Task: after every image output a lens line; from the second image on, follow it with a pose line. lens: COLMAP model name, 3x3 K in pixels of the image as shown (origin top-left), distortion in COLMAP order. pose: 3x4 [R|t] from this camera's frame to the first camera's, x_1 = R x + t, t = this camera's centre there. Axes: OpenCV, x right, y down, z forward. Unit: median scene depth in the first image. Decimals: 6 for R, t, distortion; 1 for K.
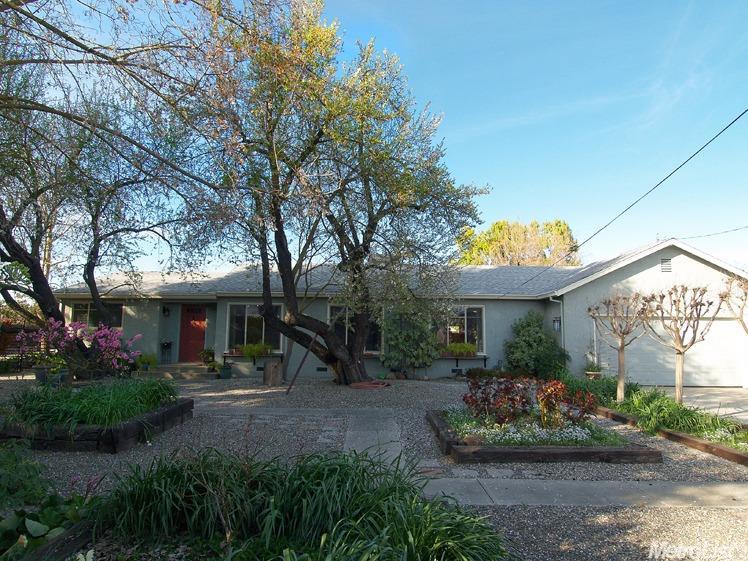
lens RADIAL K [[474.9, 0, 374.2], [0, 474.9, 280.3], [0, 0, 1]] dist [-0.008249, -0.004848]
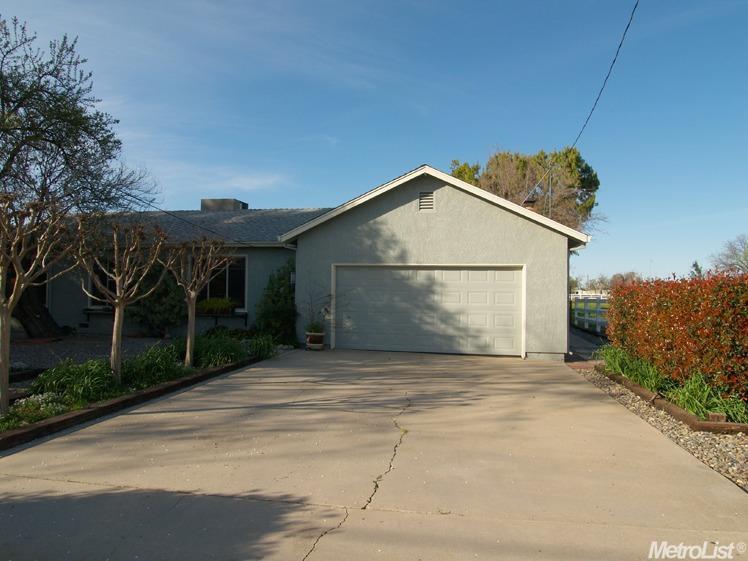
lens RADIAL K [[548.6, 0, 374.0], [0, 548.6, 280.4], [0, 0, 1]] dist [-0.001170, 0.000095]
pose [[0.980613, -0.002227, -0.195943, 0.714408], [0.019549, 0.996059, 0.086517, 0.020210], [0.194978, -0.088670, 0.976791, 0.083154]]
